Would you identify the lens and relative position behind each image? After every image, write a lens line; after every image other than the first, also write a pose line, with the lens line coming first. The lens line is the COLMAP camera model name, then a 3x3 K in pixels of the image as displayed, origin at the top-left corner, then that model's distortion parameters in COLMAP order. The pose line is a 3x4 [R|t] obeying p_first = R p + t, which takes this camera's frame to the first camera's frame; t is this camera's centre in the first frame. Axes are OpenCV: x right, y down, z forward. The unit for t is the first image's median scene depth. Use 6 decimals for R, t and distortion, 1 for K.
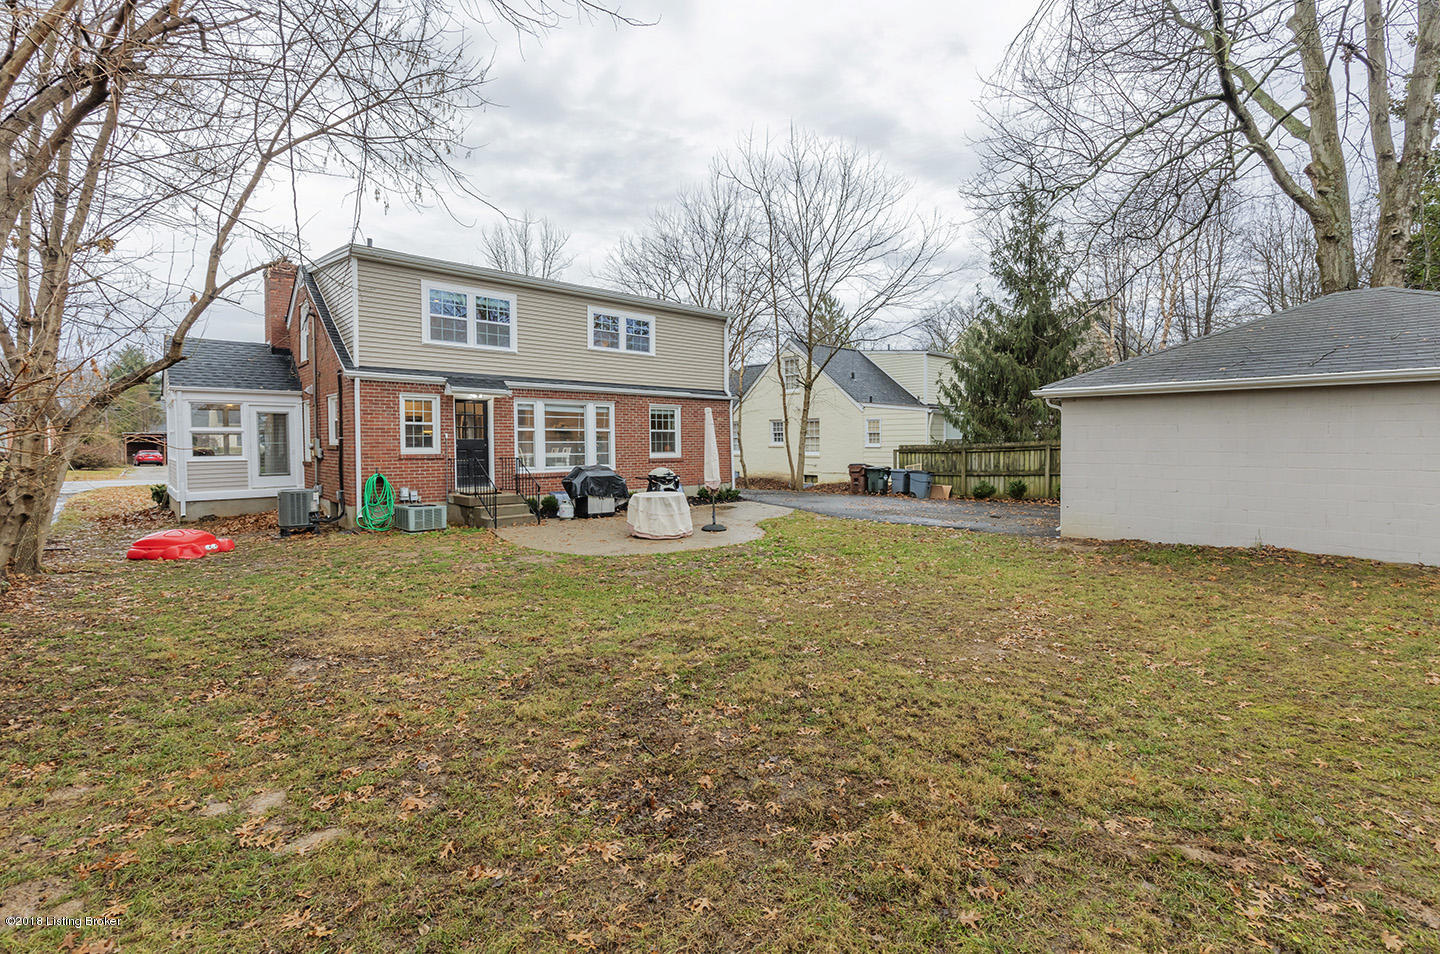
lens RADIAL K [[687.2, 0, 718.8], [0, 687.2, 467.5], [0, 0, 1]] dist [-0.000525, -0.000044]
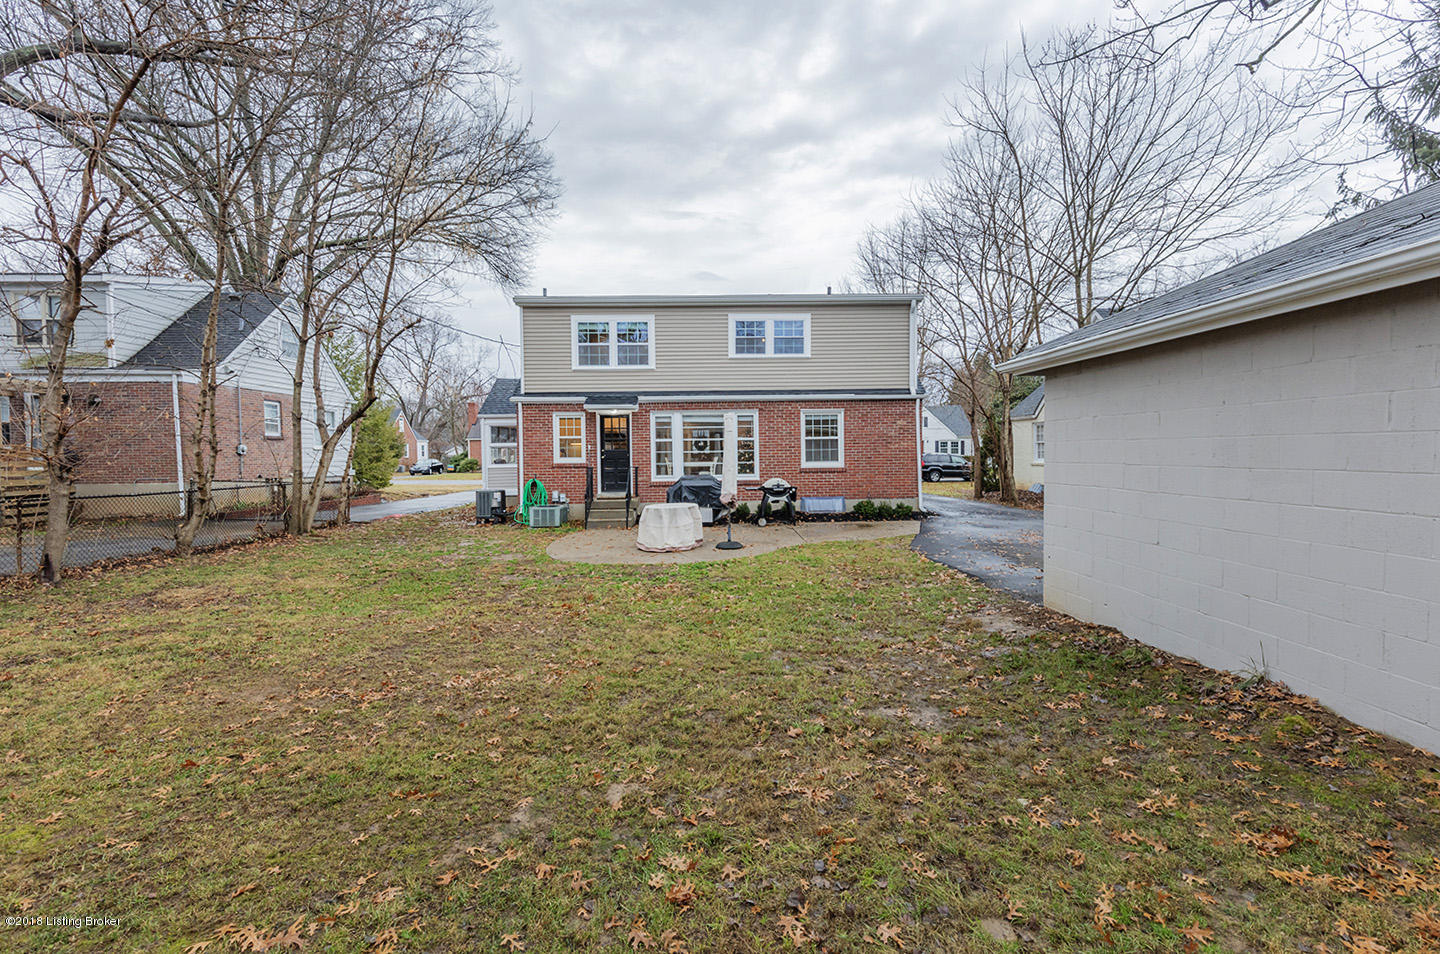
lens RADIAL K [[643.6, 0, 718.1], [0, 643.6, 483.6], [0, 0, 1]] dist [-0.001186, -0.000174]
pose [[0.731105, 0.020365, -0.681961, 0.465797], [-0.015496, 0.999792, 0.013244, -0.002613], [0.682089, 0.000885, 0.731269, 0.328706]]
